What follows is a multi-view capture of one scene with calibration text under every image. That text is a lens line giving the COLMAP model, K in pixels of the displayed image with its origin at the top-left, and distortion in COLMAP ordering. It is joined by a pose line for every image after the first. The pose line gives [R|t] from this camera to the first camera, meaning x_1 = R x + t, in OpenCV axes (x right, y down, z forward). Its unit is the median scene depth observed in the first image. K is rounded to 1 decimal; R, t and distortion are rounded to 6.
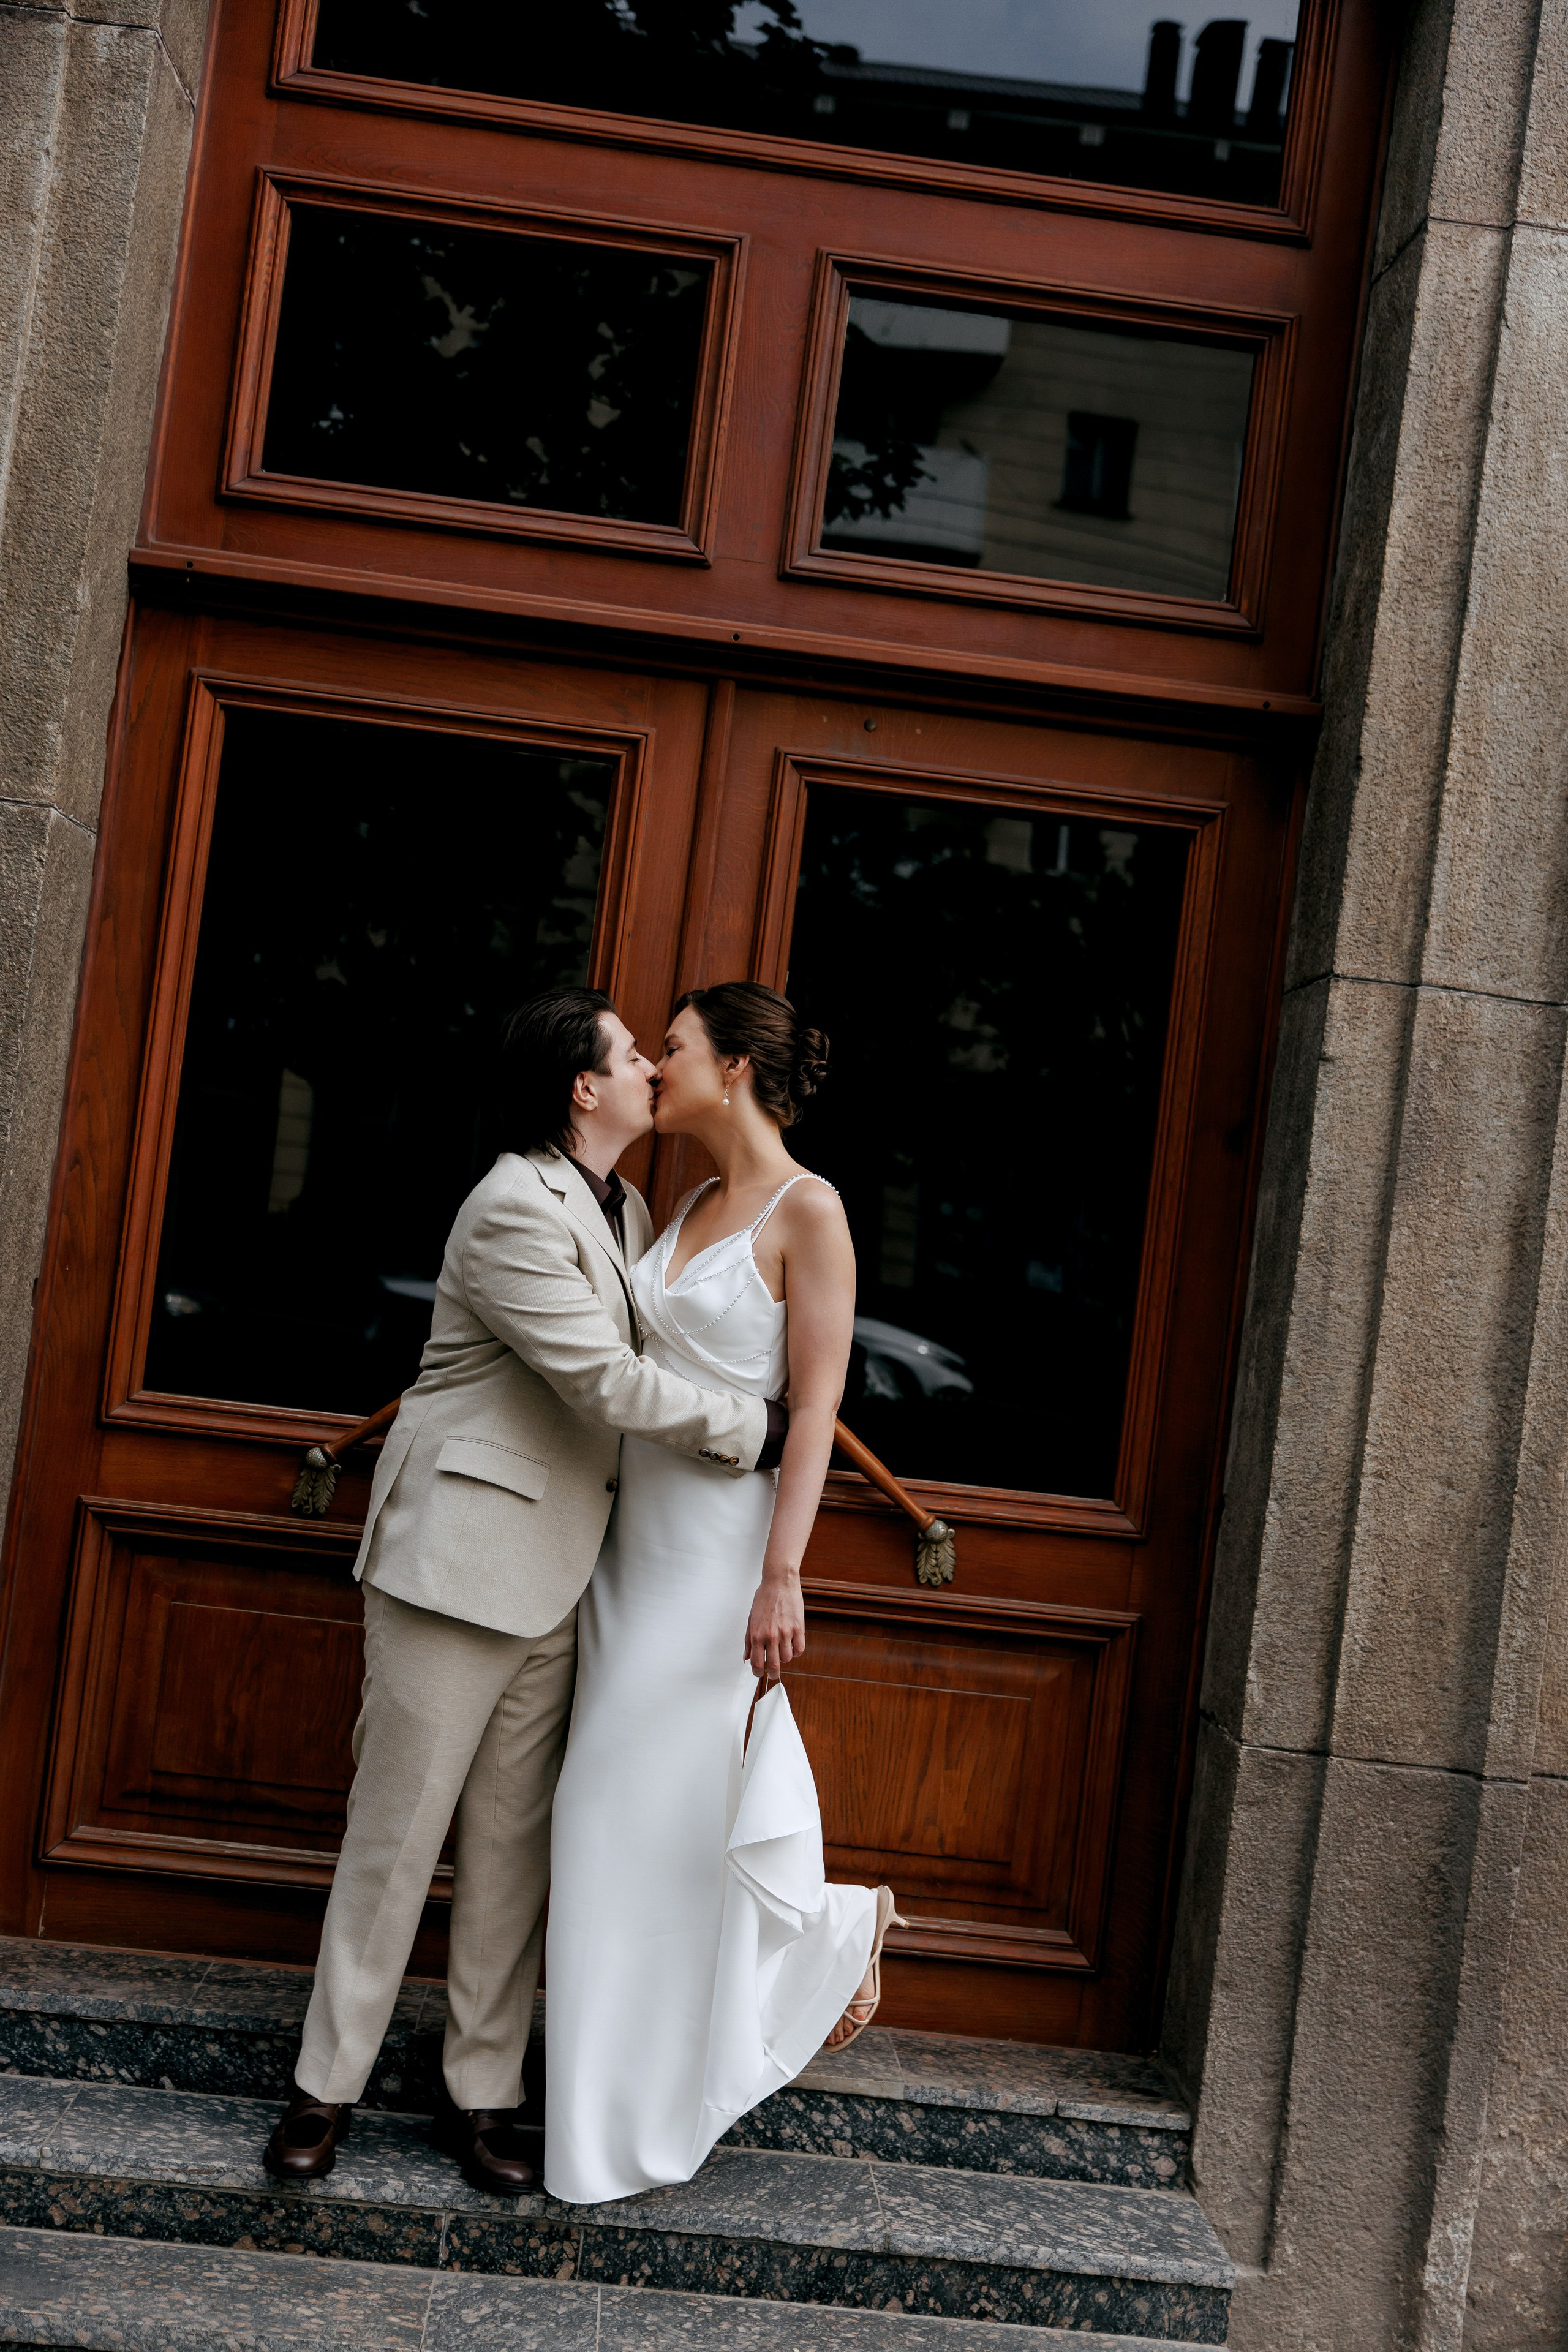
lens RADIAL K [[2807.9, 0, 747.0], [0, 2807.9, 1081.6], [0, 0, 1]] dist [0.037643, 0.000000]
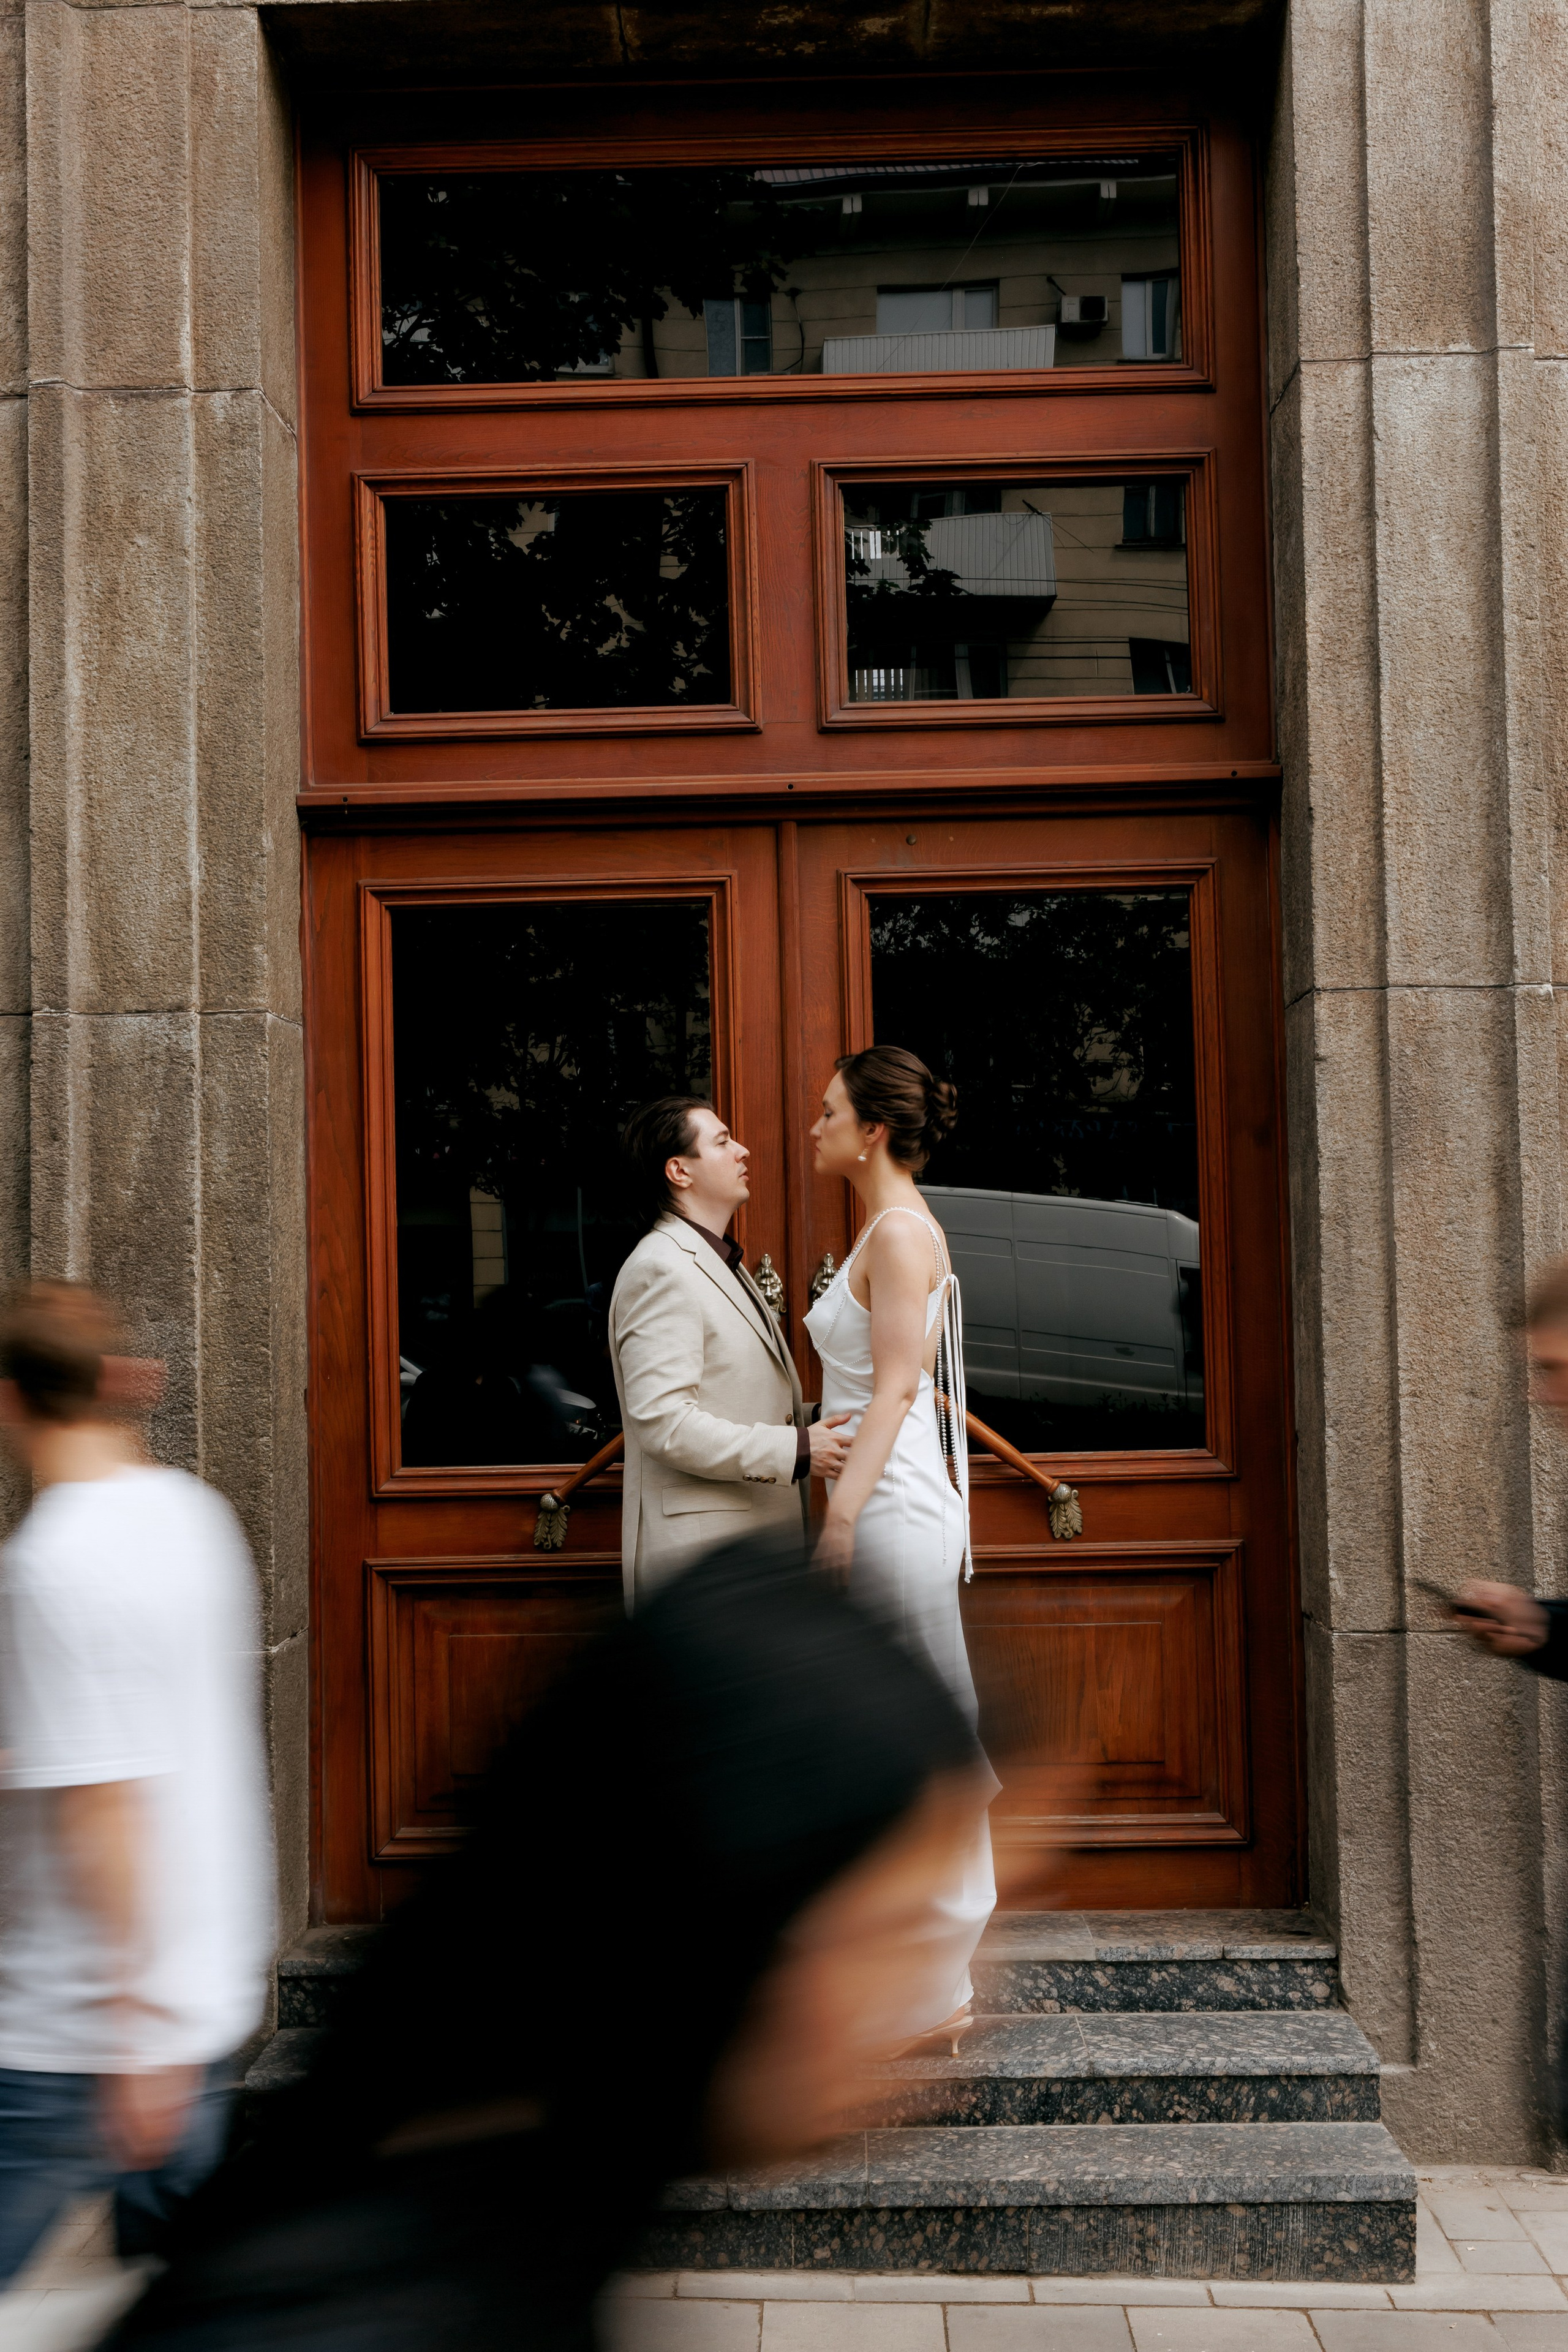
lens RADIAL K [[3145.3, 0, 723.8], [0, 3145.3, 1028.9], [0, 0, 1]] dist [0.226165, 0.000000]
pose [[0.985808, -0.149515, -0.076346, 0.059268], [0.146611, 0.988287, -0.042344, -0.000617], [0.081783, 0.030550, 0.996182, -0.380480]]
